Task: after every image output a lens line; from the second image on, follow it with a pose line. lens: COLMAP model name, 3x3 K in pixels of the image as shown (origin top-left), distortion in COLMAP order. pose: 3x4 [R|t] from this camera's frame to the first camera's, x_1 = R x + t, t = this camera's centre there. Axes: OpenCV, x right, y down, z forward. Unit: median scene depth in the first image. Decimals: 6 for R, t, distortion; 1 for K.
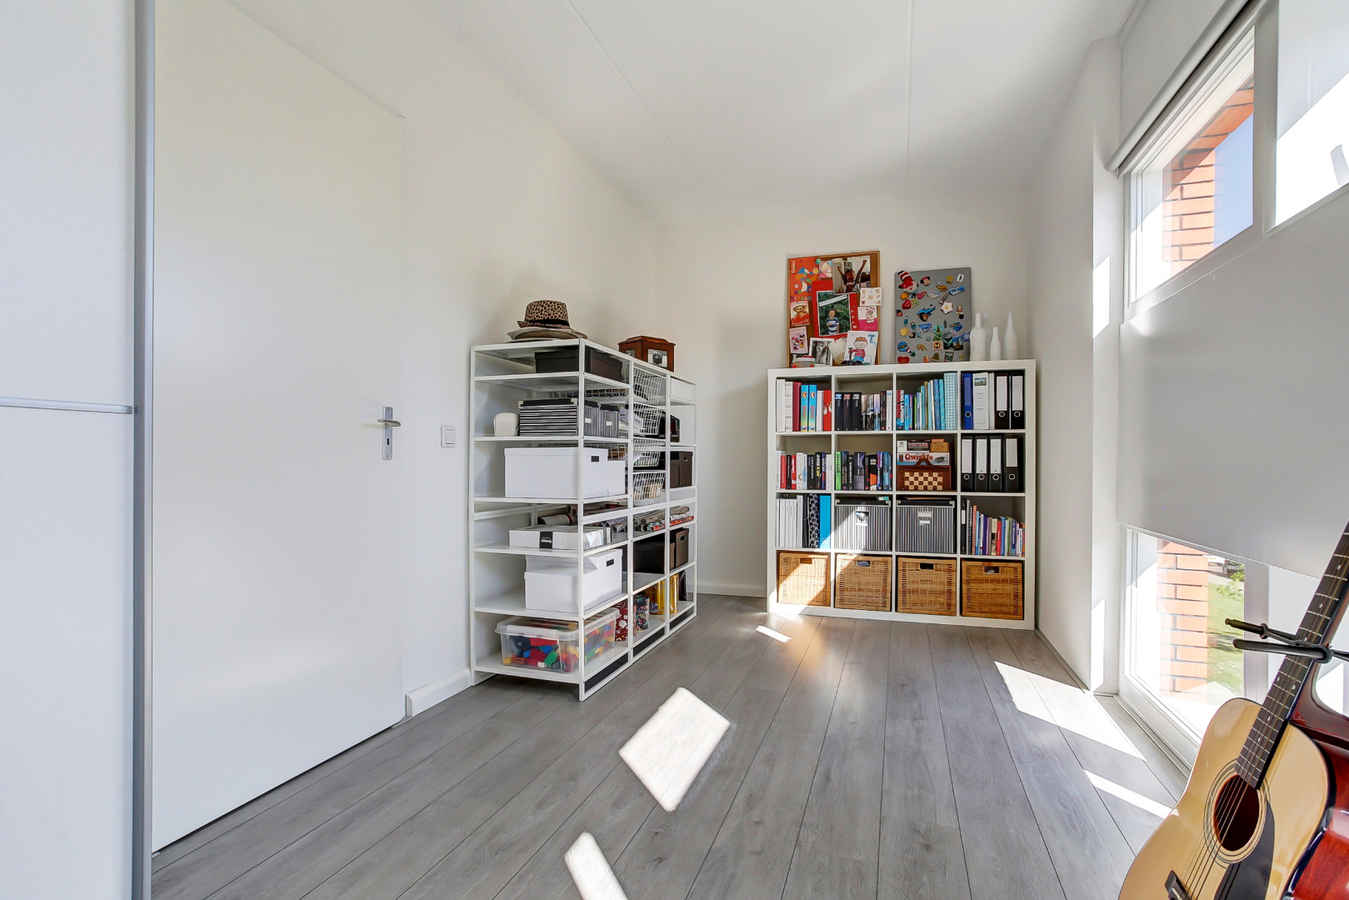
lens RADIAL K [[652.9, 0, 674.2], [0, 652.9, 457.2], [0, 0, 1]] dist [-0.030865, 0.014128]
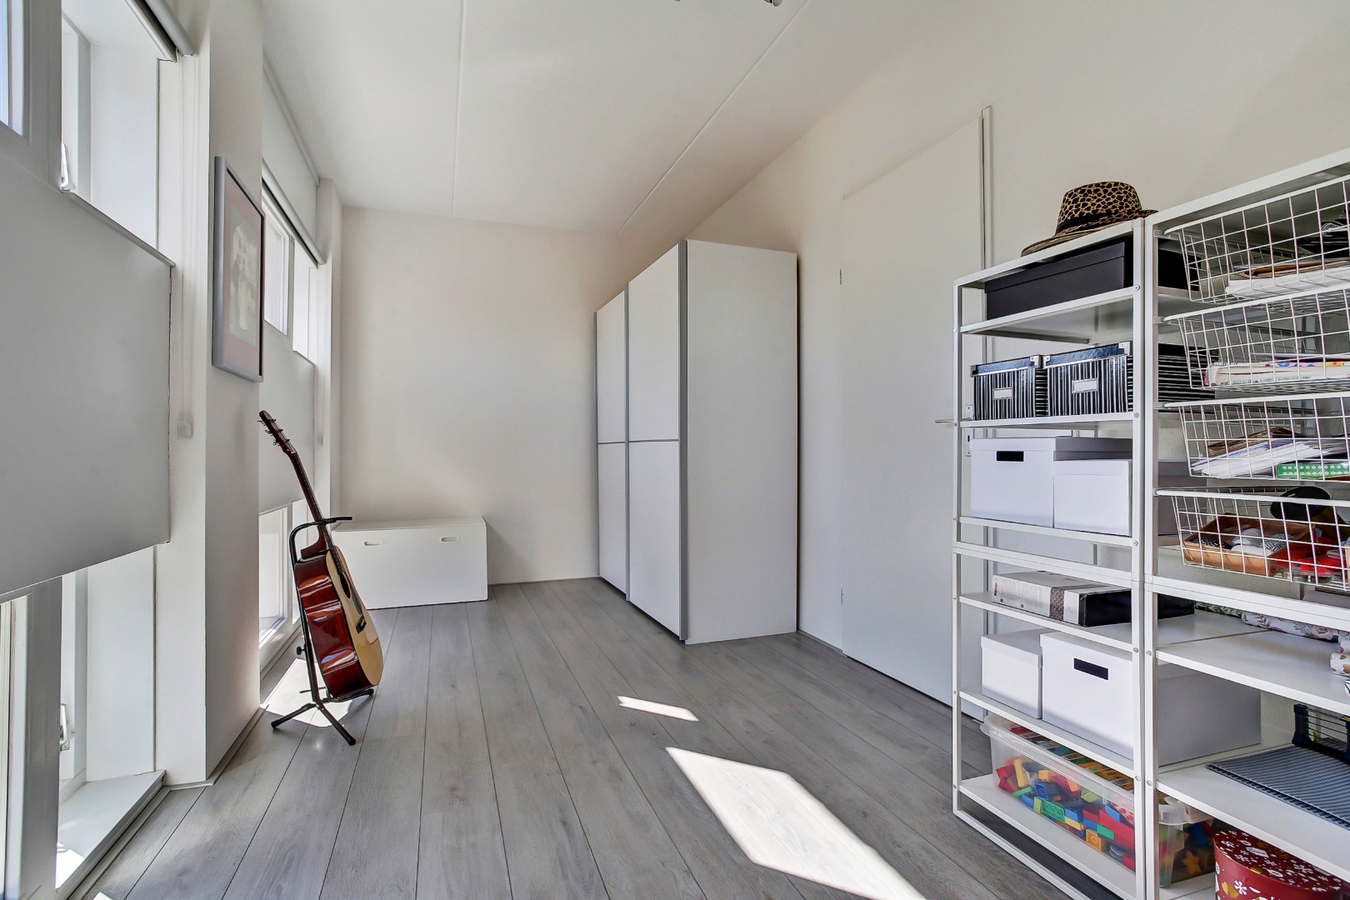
lens RADIAL K [[653.4, 0, 670.4], [0, 653.4, 450.6], [0, 0, 1]] dist [-0.030865, 0.014128]
pose [[-0.784872, -0.003619, -0.619647, 0.703634], [0.002096, 0.999962, -0.008495, 0.008590], [0.619654, -0.007966, -0.784834, 1.878884]]
